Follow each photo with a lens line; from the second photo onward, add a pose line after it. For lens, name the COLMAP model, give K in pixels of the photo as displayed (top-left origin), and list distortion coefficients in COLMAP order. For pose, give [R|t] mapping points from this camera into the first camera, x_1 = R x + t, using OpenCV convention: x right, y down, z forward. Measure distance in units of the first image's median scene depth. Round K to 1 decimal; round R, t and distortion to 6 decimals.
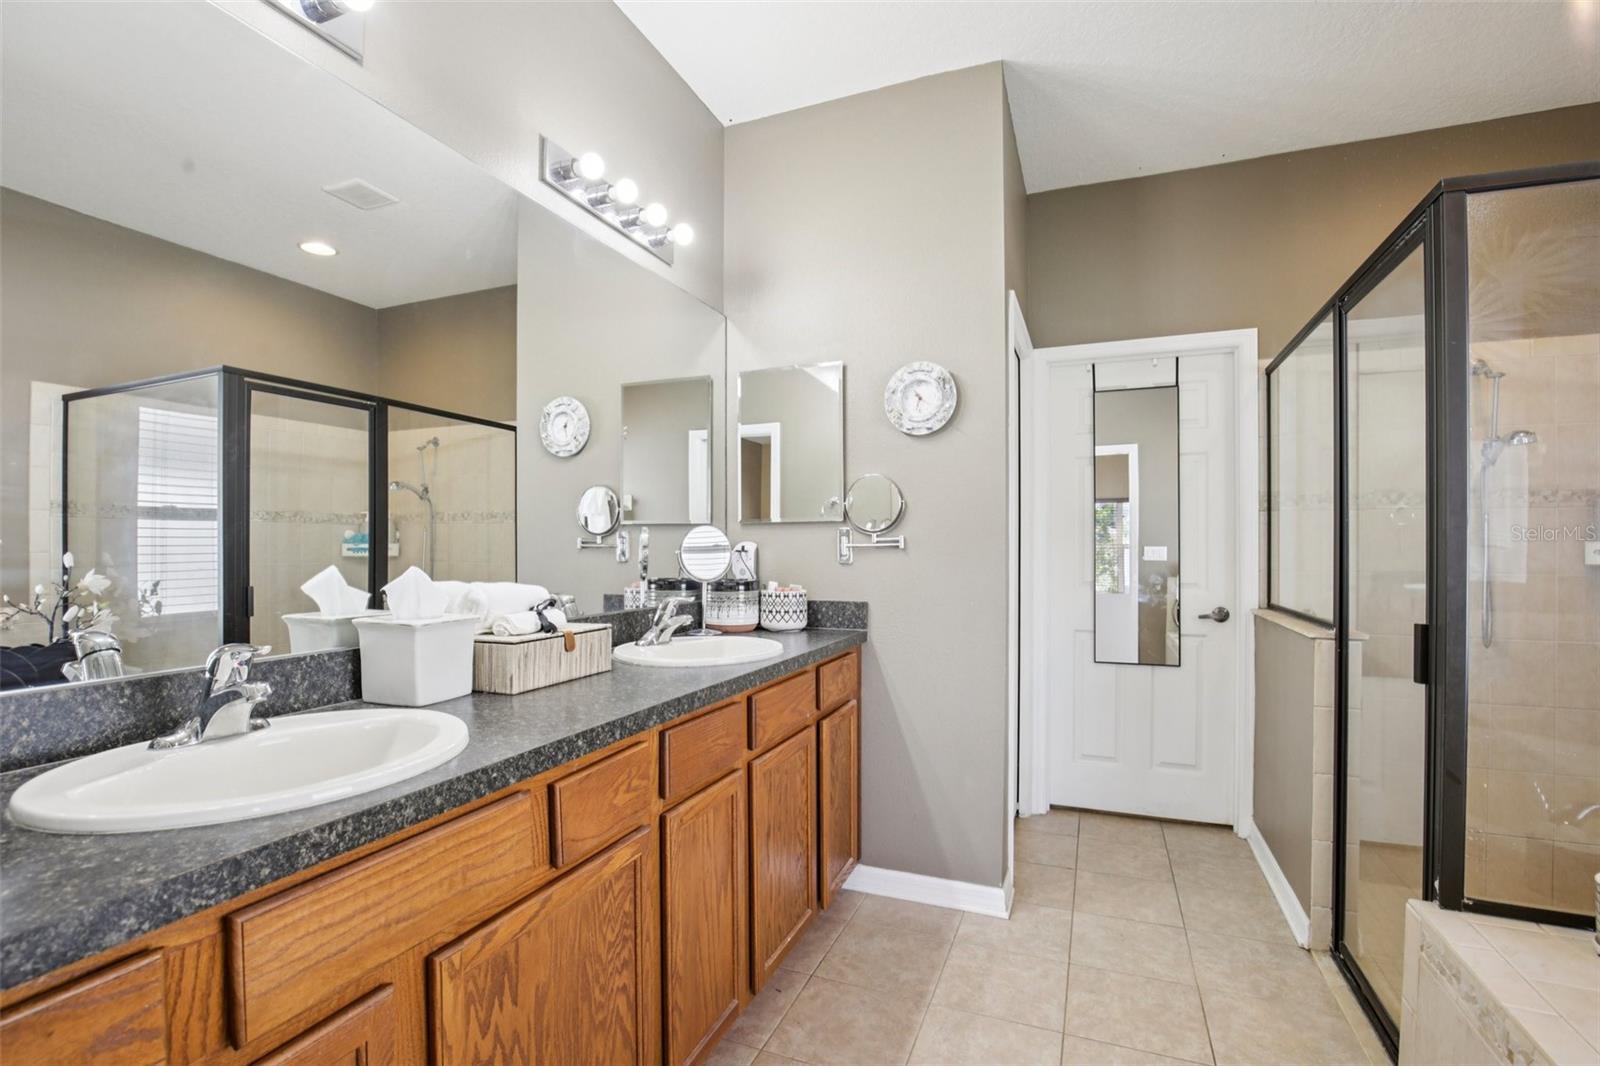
lens RADIAL K [[736.2, 0, 803.1], [0, 736.2, 543.2], [0, 0, 1]] dist [-0.028227, 0.003561]
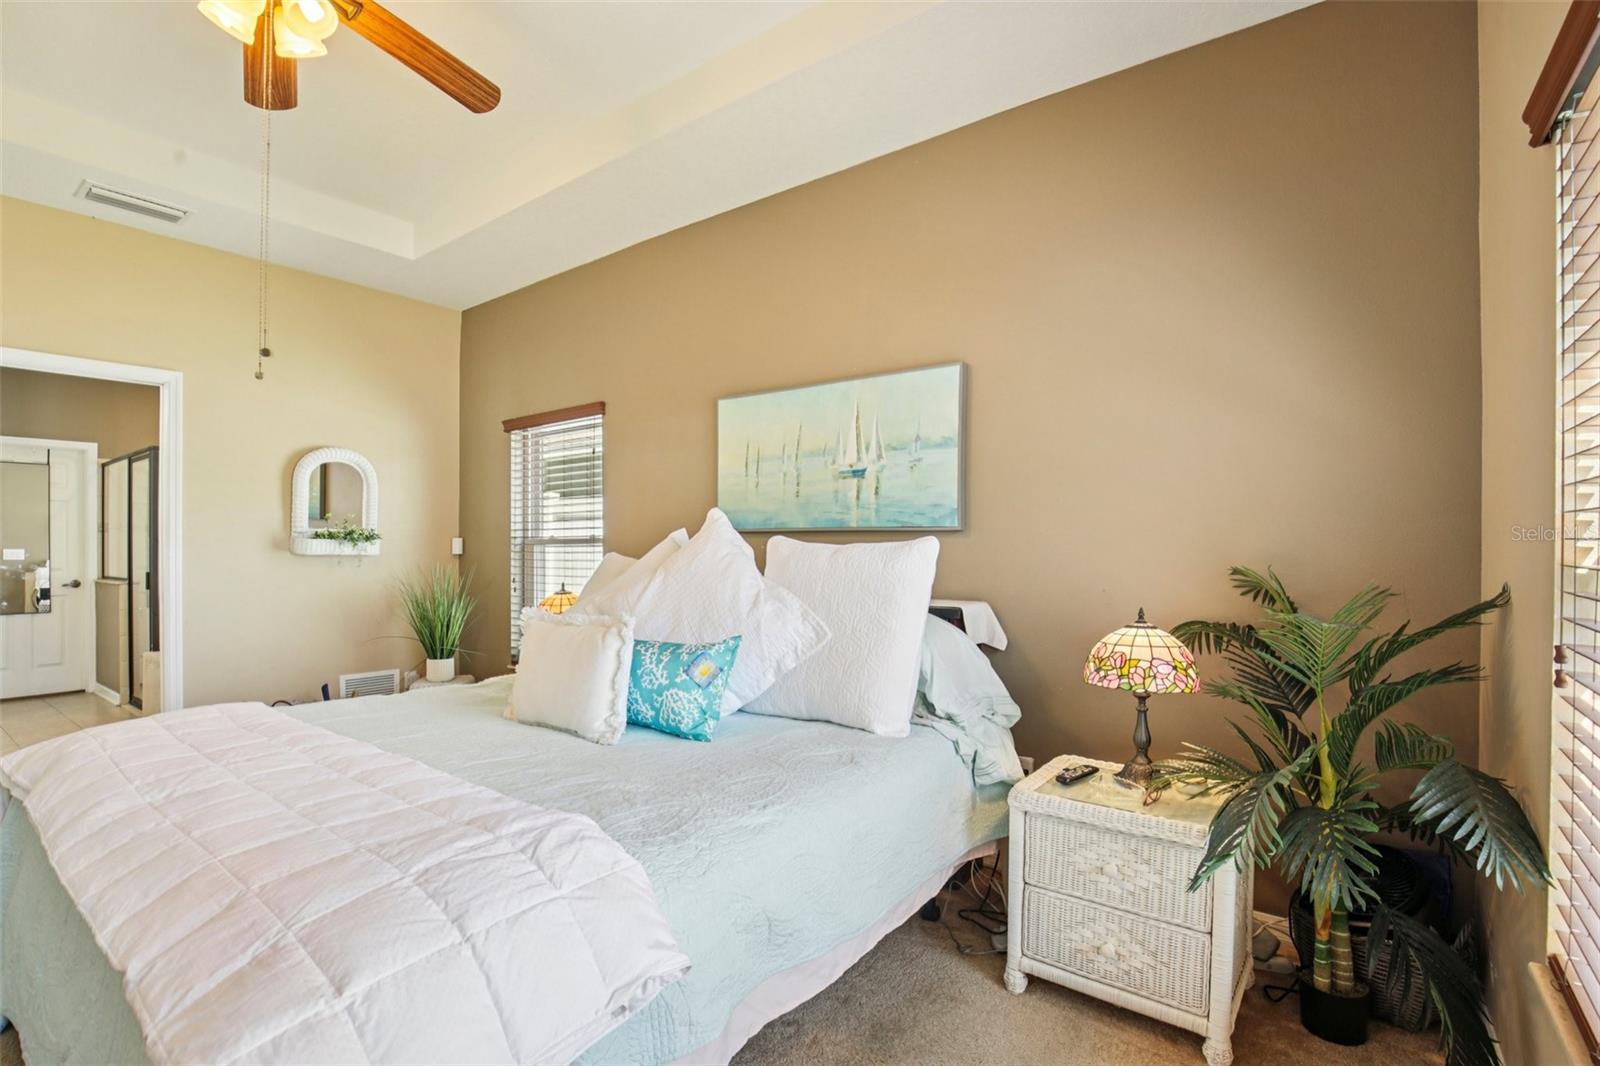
lens RADIAL K [[736.2, 0, 794.1], [0, 736.2, 546.4], [0, 0, 1]] dist [-0.028227, 0.003561]
pose [[0.269031, 0.000945, 0.963131, -0.926402], [-0.000197, 1.000000, -0.000926, -0.000843], [-0.963132, 0.000059, 0.269031, -1.667209]]
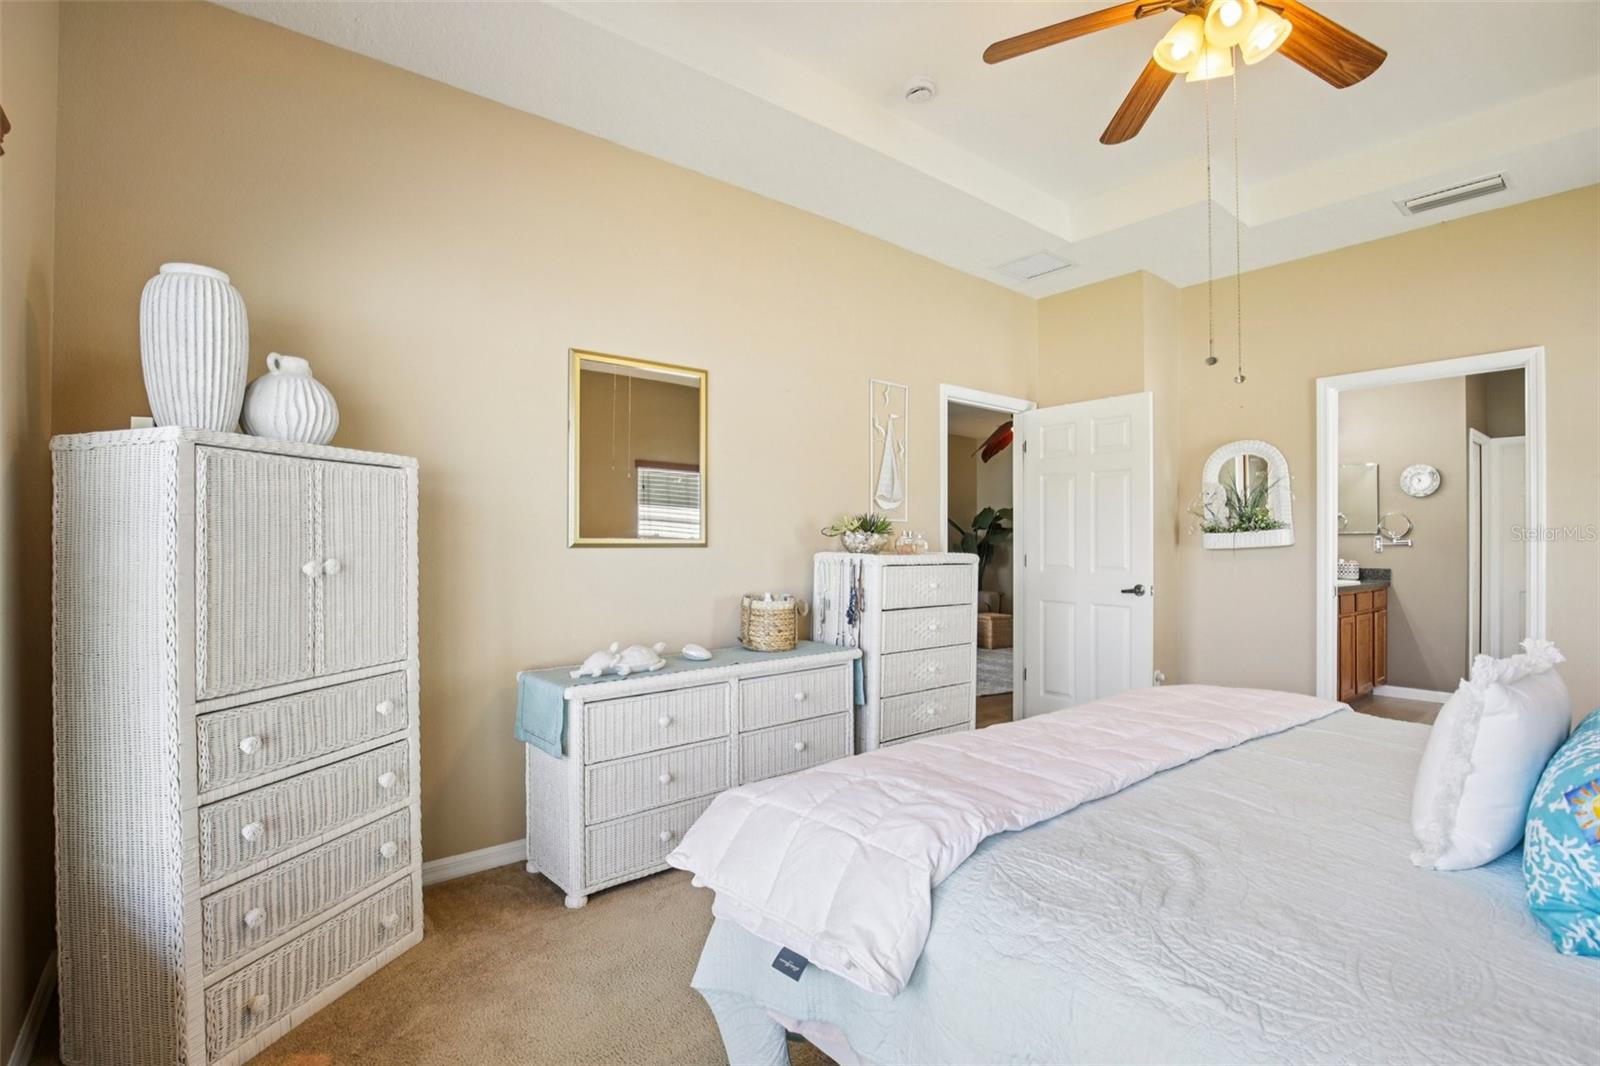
lens RADIAL K [[736.2, 0, 794.8], [0, 736.2, 538.7], [0, 0, 1]] dist [-0.028227, 0.003561]
pose [[0.867642, -0.003429, -0.497178, -0.399346], [0.000161, 0.999978, -0.006617, 0.000296], [0.497190, 0.005661, 0.867623, -1.857279]]
